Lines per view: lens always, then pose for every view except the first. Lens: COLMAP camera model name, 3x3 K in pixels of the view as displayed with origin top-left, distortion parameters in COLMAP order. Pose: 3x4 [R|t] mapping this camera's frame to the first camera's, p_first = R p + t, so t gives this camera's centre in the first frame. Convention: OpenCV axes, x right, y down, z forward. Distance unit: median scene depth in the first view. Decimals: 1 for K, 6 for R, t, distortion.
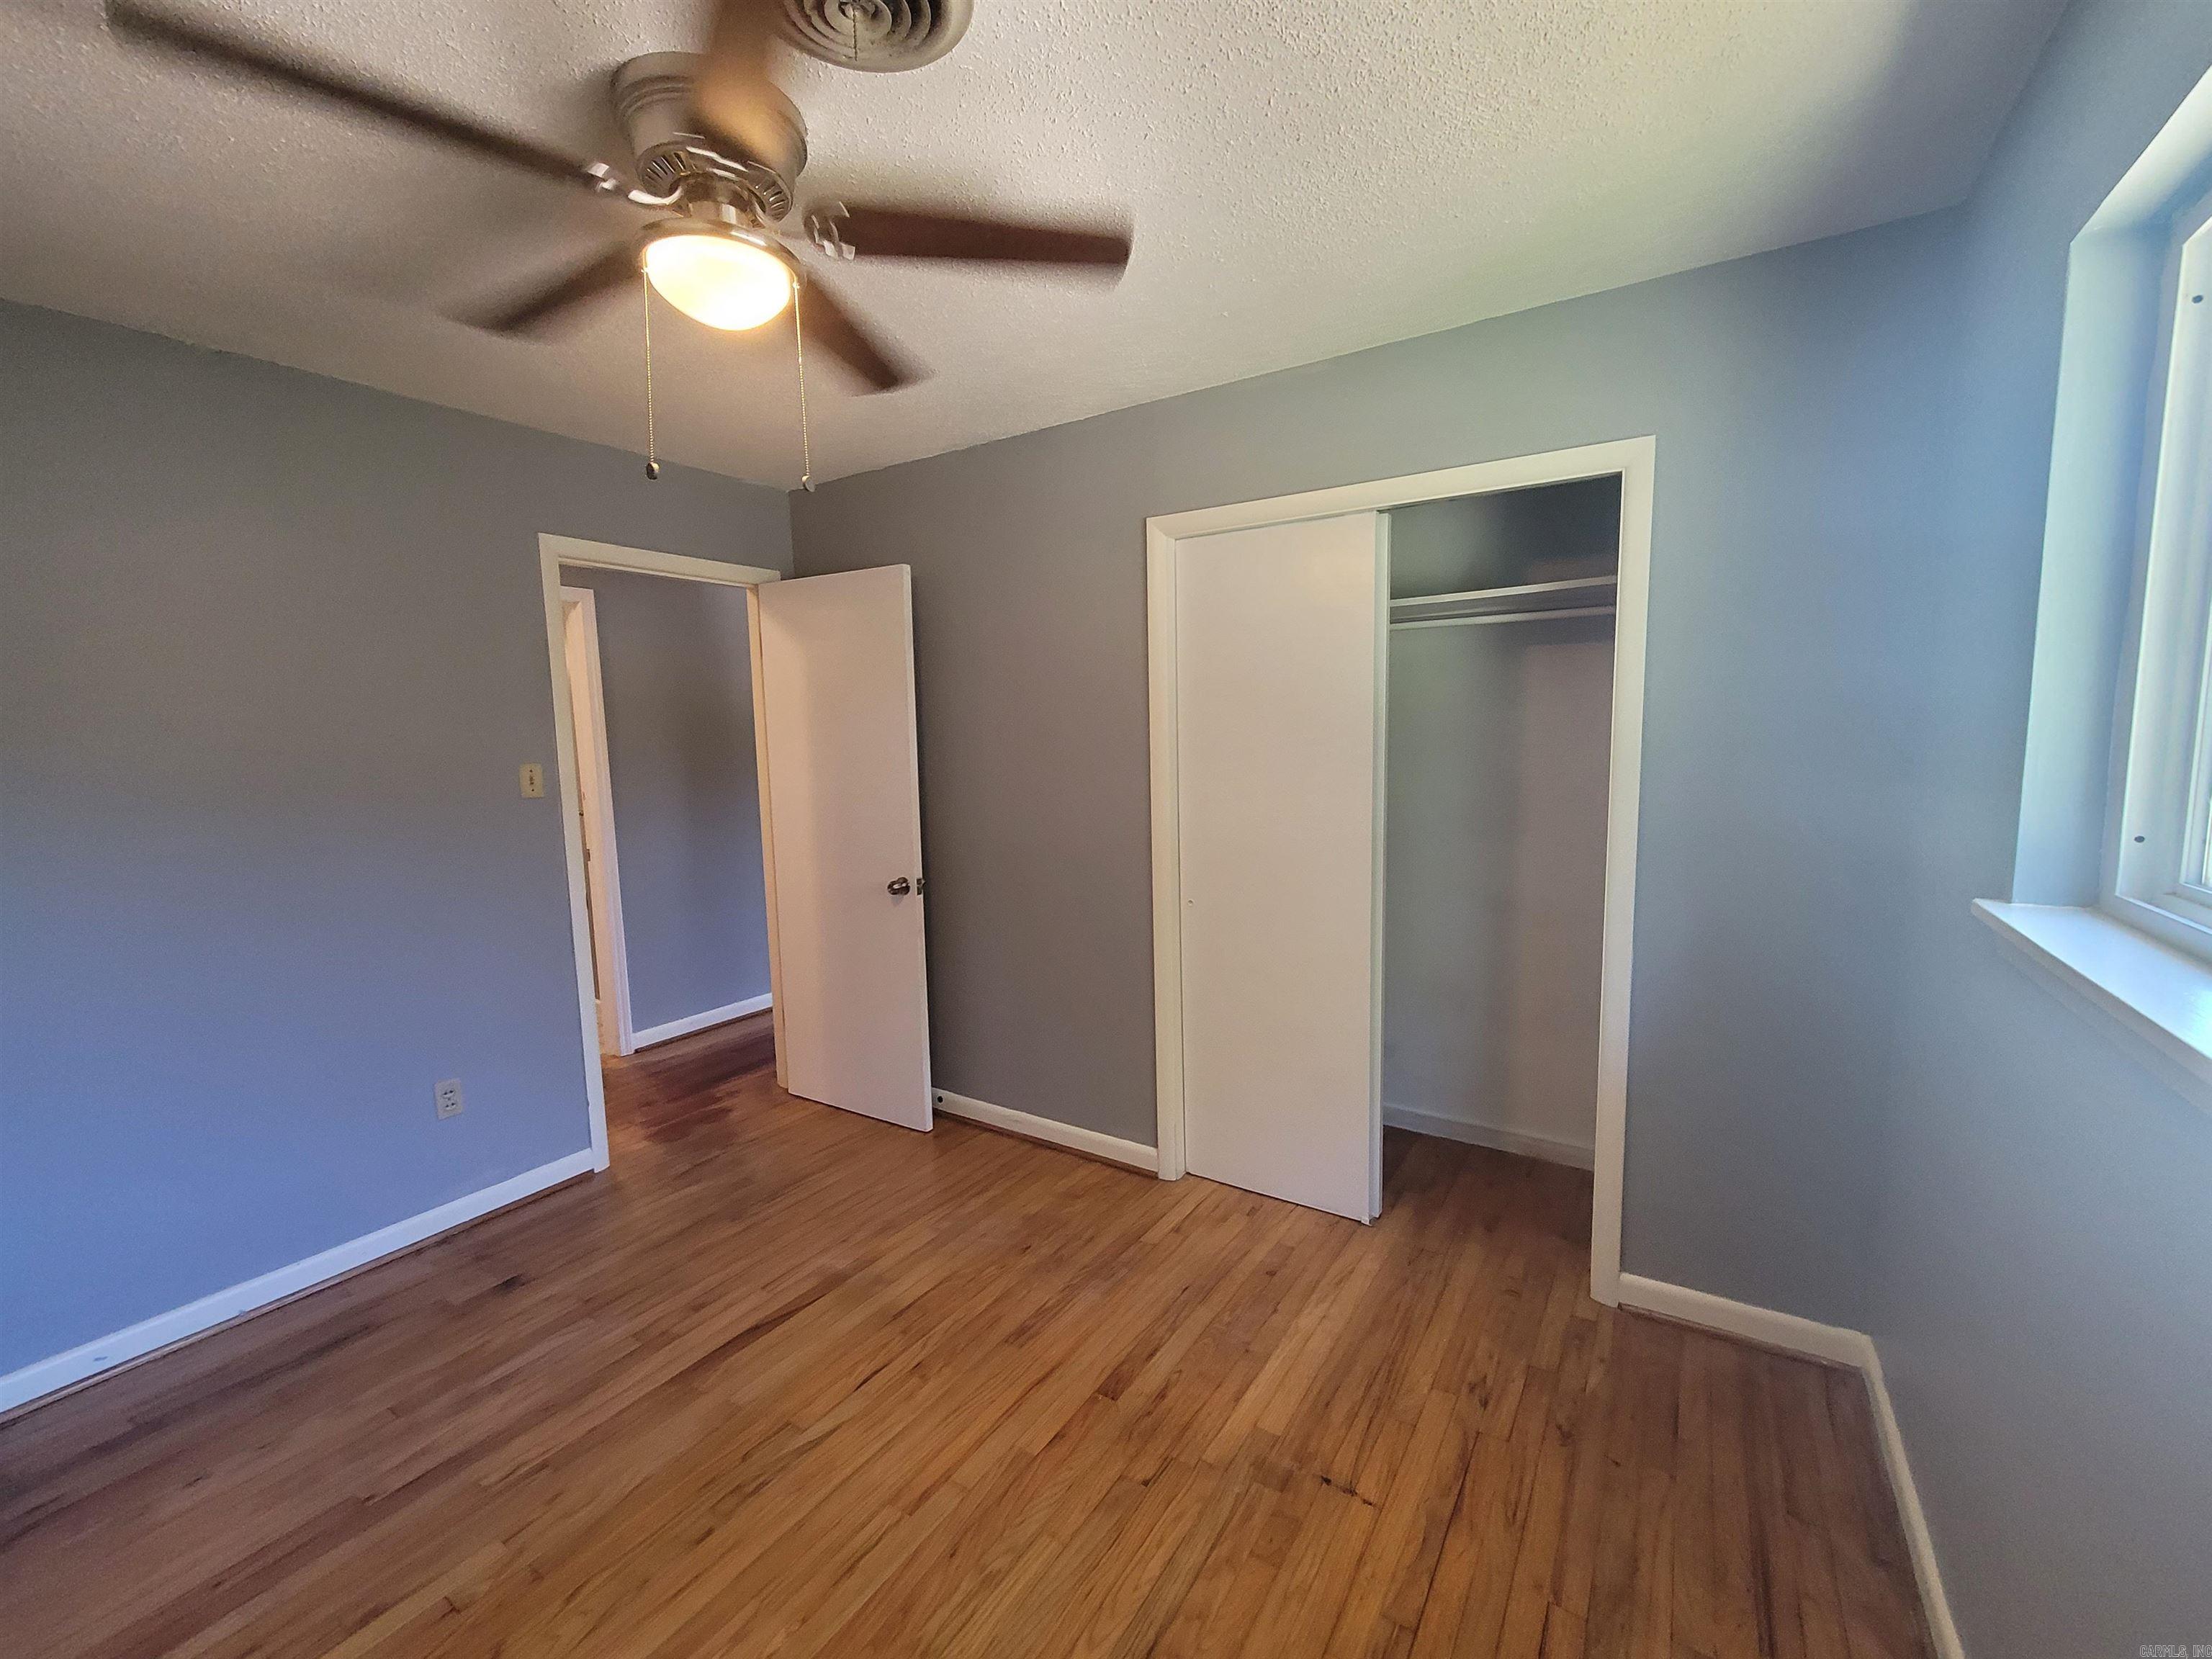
lens RADIAL K [[905.8, 0, 1130.8], [0, 905.8, 841.4], [0, 0, 1]] dist [-0.002718, 0.000232]
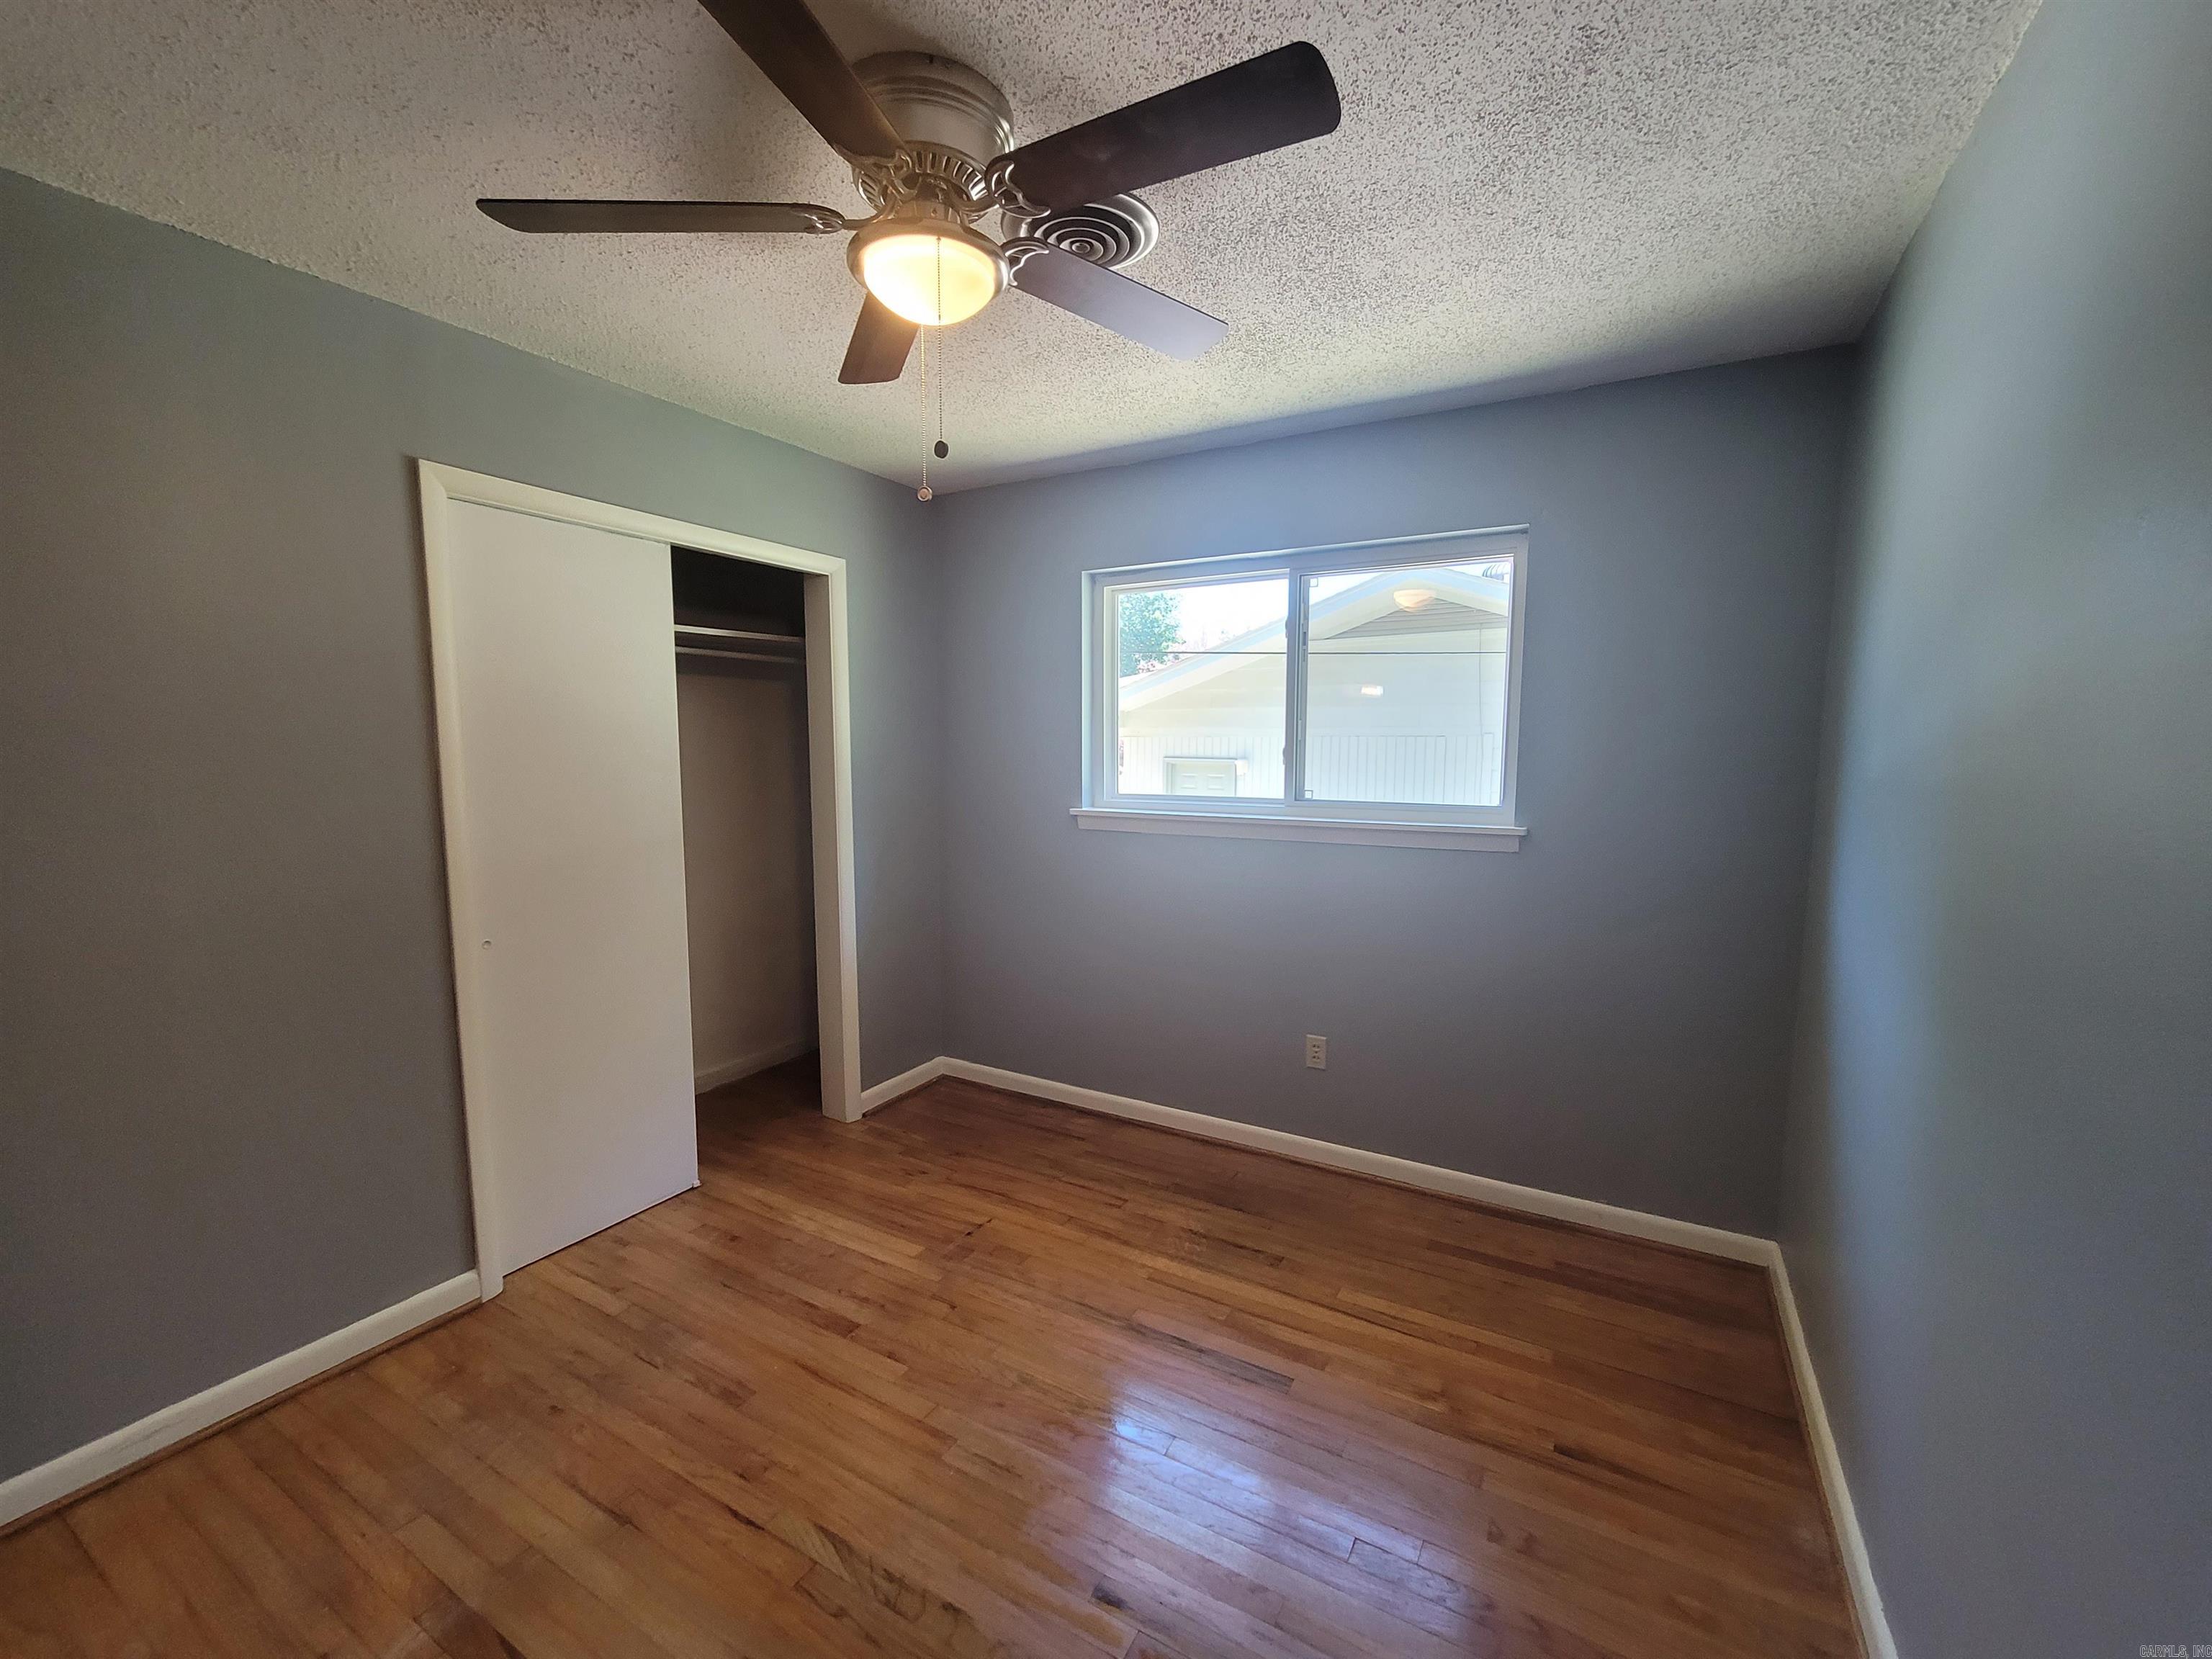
lens RADIAL K [[896.6, 0, 1106.0], [0, 896.6, 829.5], [0, 0, 1]] dist [0.000239, 0.000152]
pose [[-0.031341, -0.076989, 0.996539, -0.977576], [0.123245, 0.989123, 0.080292, -0.041059], [-0.991881, 0.125335, -0.021512, 0.573359]]
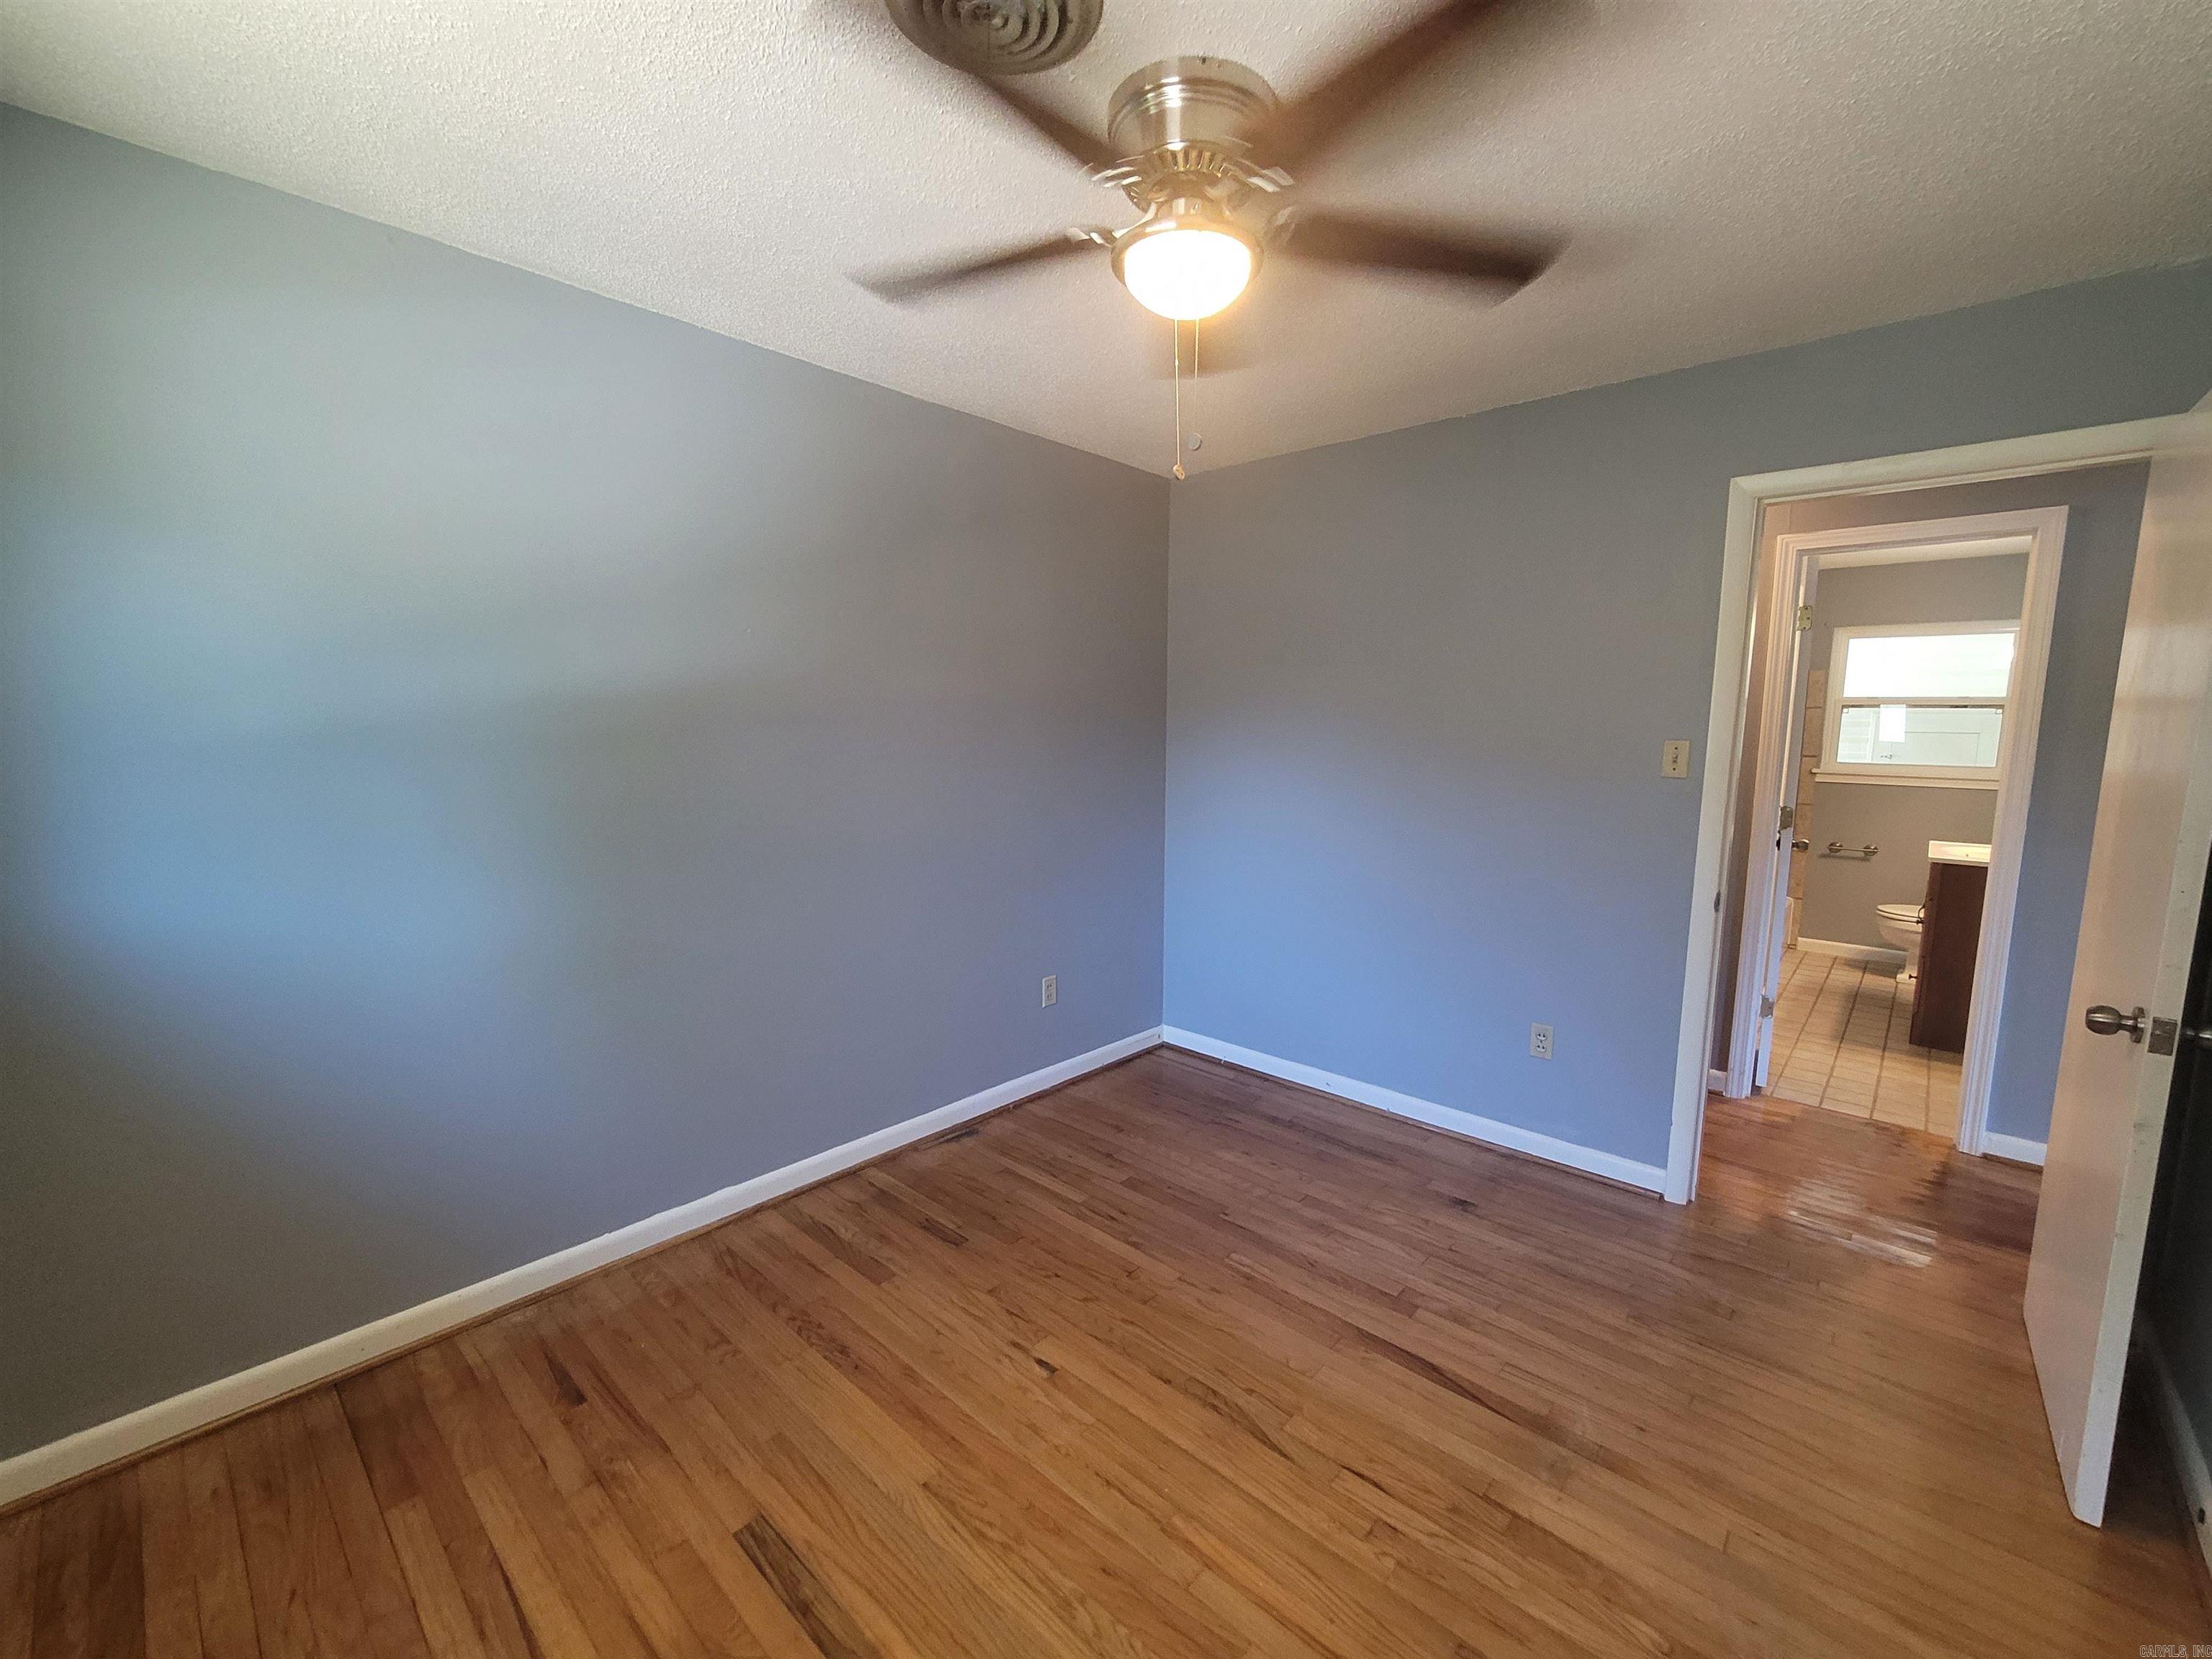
lens RADIAL K [[903.9, 0, 1115.4], [0, 903.9, 837.0], [0, 0, 1]] dist [-0.008695, 0.000019]
pose [[-0.180552, 0.140177, -0.973525, 0.442169], [-0.128107, 0.978009, 0.164582, -0.085386], [0.975187, 0.154431, -0.158624, 0.757110]]
